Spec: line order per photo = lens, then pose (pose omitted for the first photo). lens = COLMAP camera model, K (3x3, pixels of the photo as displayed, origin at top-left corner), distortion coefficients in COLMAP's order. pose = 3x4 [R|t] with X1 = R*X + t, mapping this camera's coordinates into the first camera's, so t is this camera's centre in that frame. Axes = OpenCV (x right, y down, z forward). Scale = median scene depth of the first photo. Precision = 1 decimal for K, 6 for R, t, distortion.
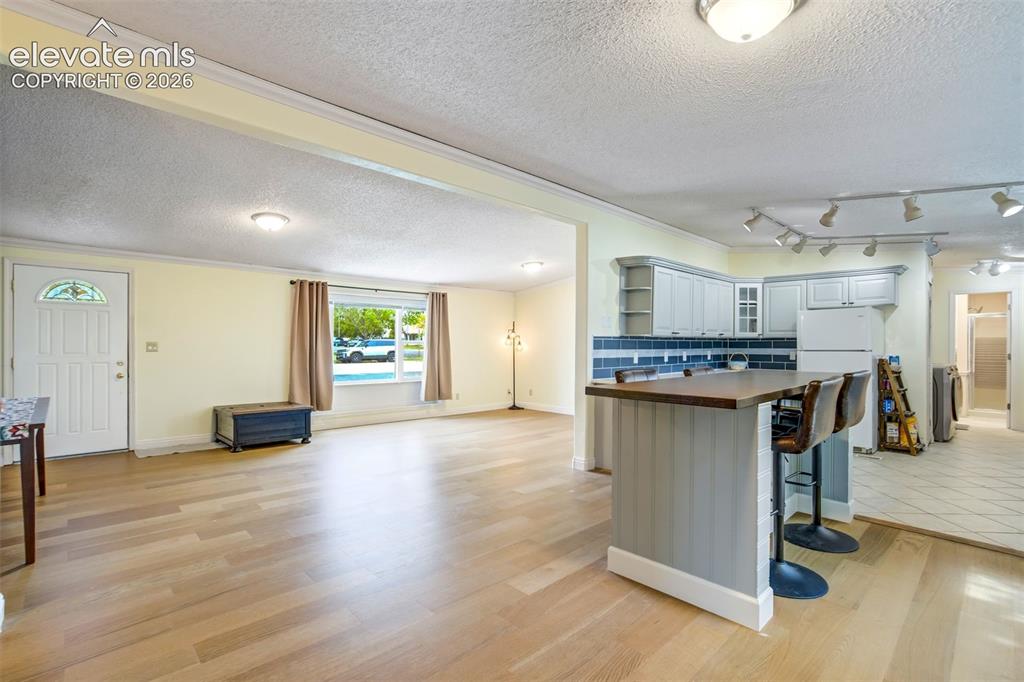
lens RADIAL K [[477.5, 0, 512.0], [0, 477.5, 341.0], [0, 0, 1]] dist [-0.043005, 0.022255]
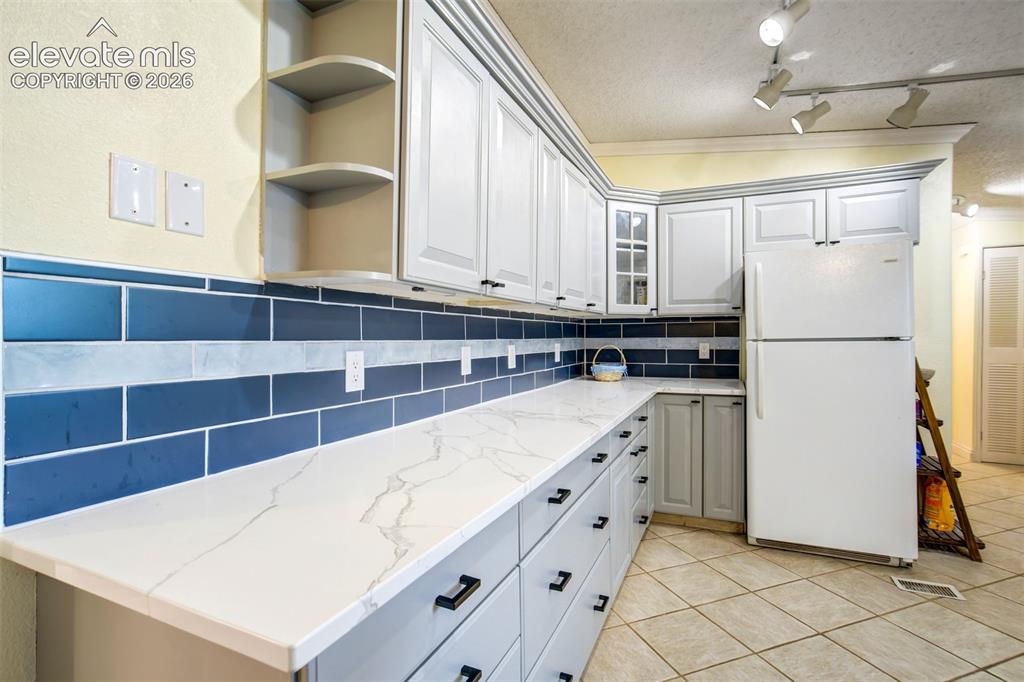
lens RADIAL K [[484.3, 0, 509.5], [0, 484.3, 337.6], [0, 0, 1]] dist [-0.044112, 0.023523]
pose [[0.928101, -0.006959, 0.372264, 0.234196], [0.005163, 0.999970, 0.005820, 0.014572], [-0.372293, -0.003480, 0.928109, 0.695949]]
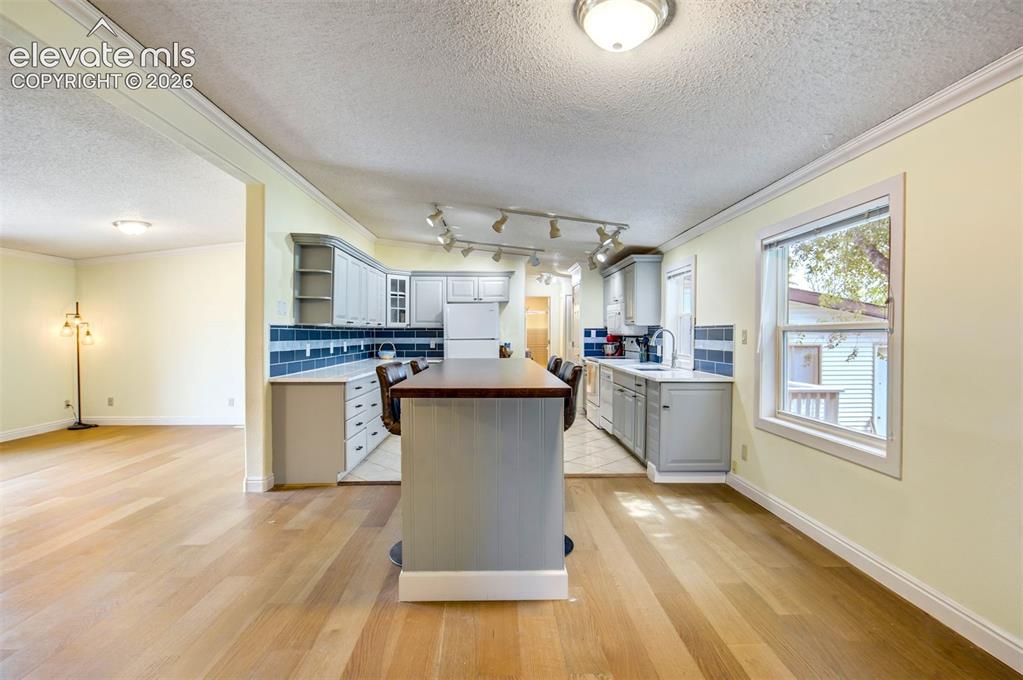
lens RADIAL K [[477.1, 0, 511.5], [0, 477.1, 340.0], [0, 0, 1]] dist [-0.043005, 0.022255]
pose [[0.668975, -0.012926, 0.743173, -0.133332], [-0.002323, 0.999808, 0.019481, -0.001067], [-0.743281, -0.014759, 0.668816, 0.135459]]
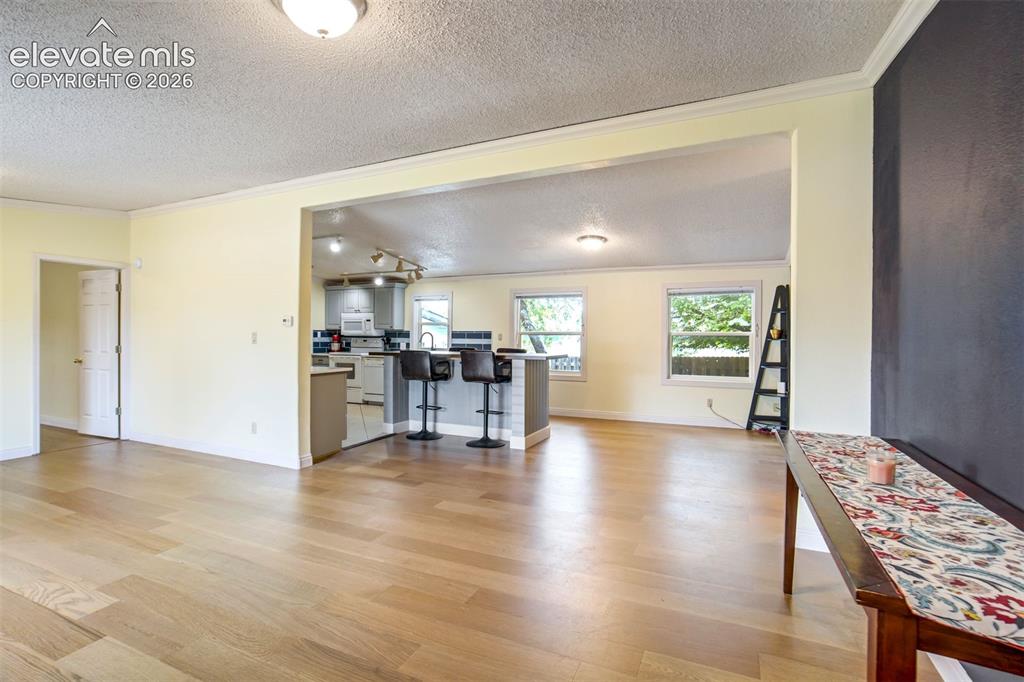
lens RADIAL K [[477.5, 0, 512.0], [0, 477.5, 341.0], [0, 0, 1]] dist [-0.043005, 0.022255]
pose [[-0.371038, -0.014743, 0.928501, -0.772031], [-0.013001, 0.999858, 0.010681, 0.003138], [-0.928527, -0.008109, -0.371177, 0.850330]]
